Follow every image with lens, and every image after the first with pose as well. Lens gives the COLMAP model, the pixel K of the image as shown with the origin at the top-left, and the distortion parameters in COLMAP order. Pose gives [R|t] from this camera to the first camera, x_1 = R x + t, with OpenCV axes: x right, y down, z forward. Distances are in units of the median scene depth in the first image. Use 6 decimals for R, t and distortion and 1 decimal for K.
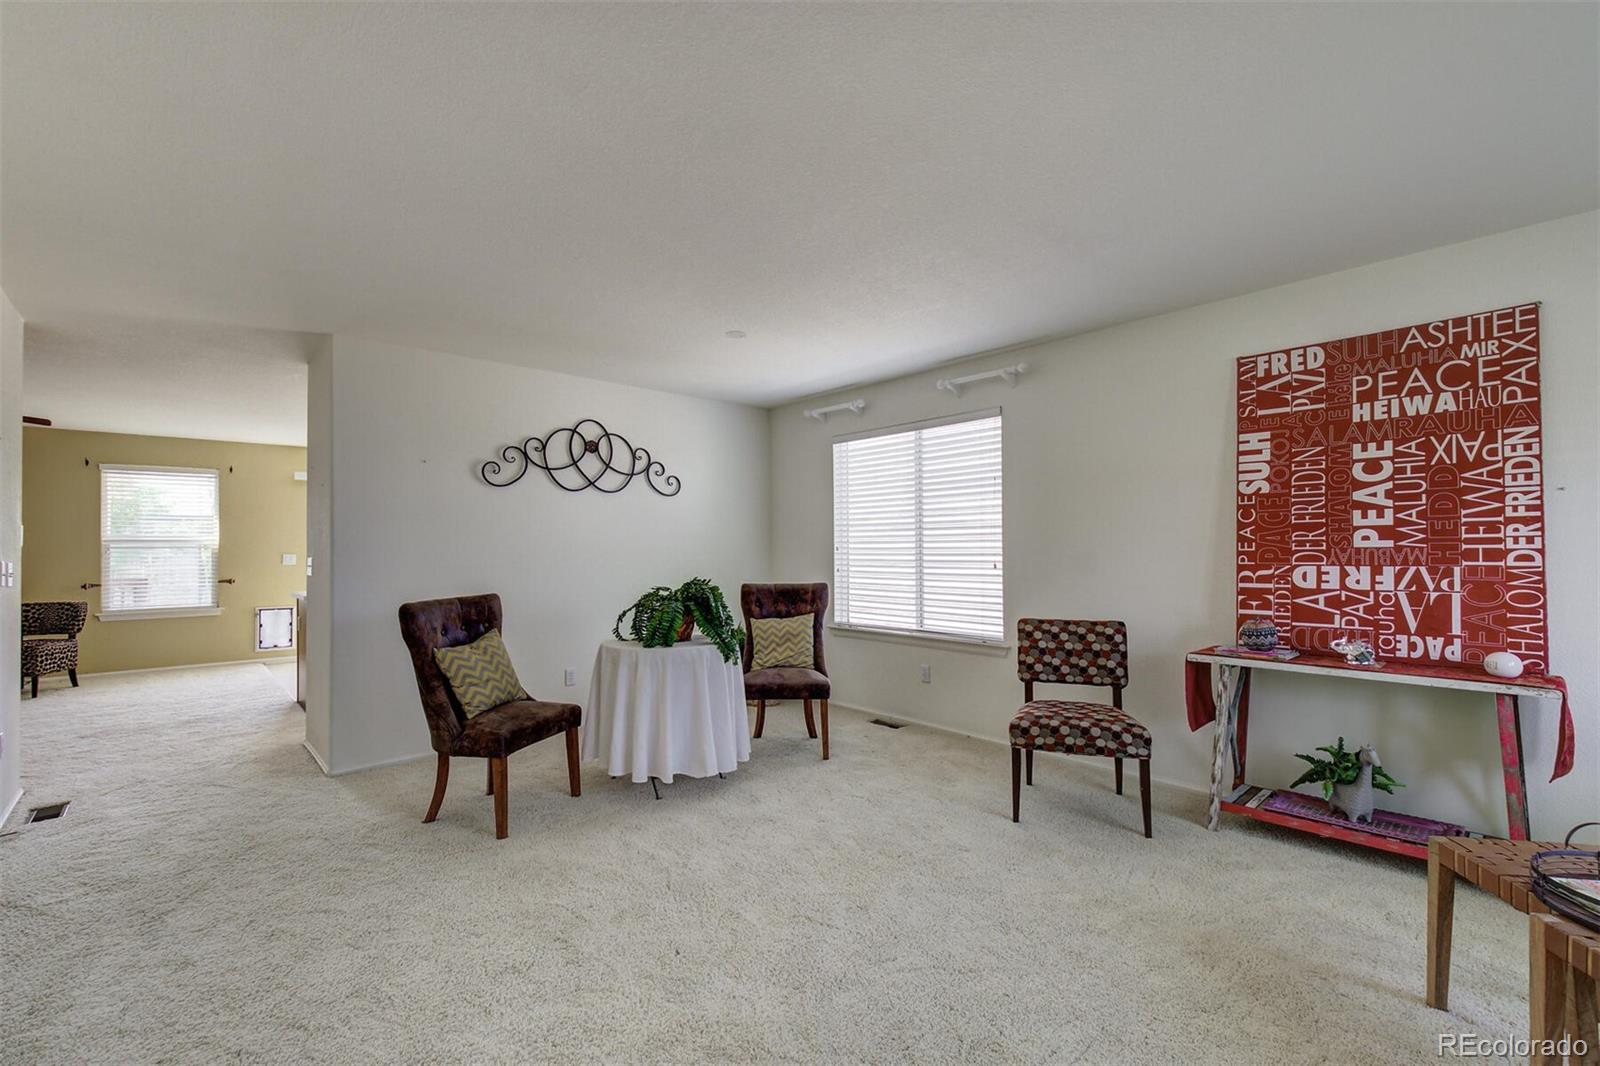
lens RADIAL K [[691.3, 0, 811.6], [0, 691.3, 536.0], [0, 0, 1]] dist [0.044101, -0.030450]
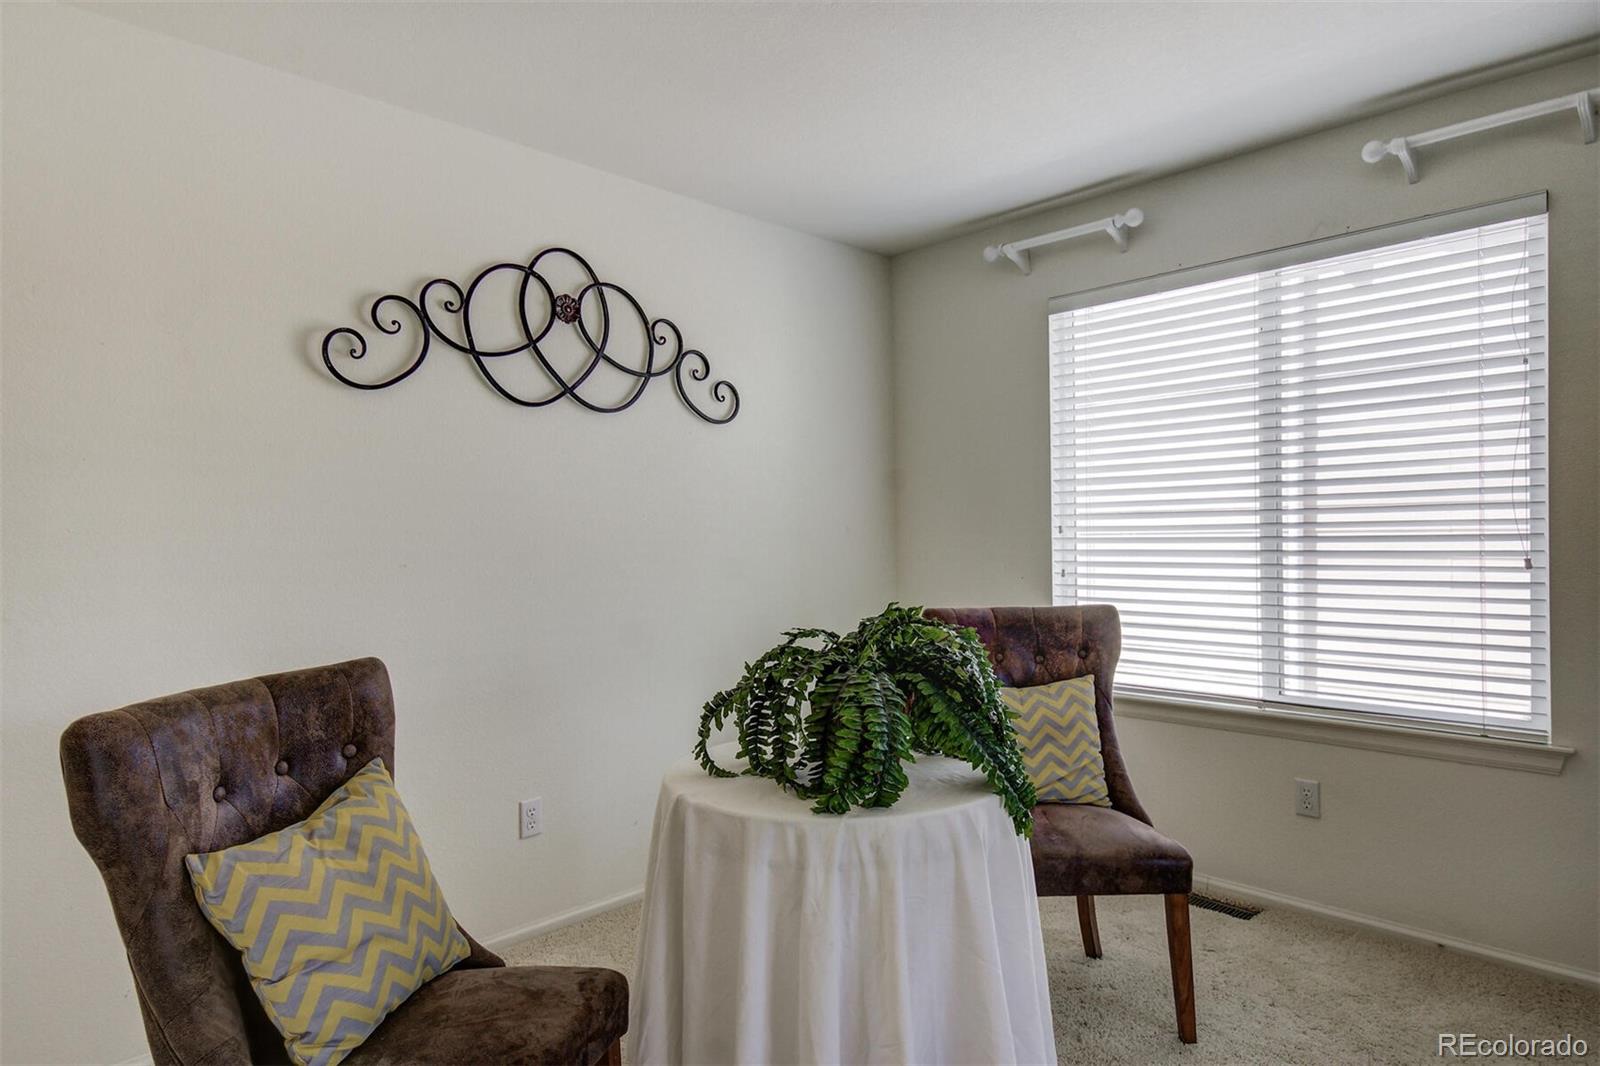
lens RADIAL K [[933.2, 0, 800.0], [0, 933.2, 533.0], [0, 0, 1]] dist [0.037537, -0.000428]
pose [[0.999104, -0.012111, 0.040553, -0.245609], [0.011508, 0.999820, 0.015067, 0.012322], [-0.040728, -0.014586, 0.999064, 0.491361]]
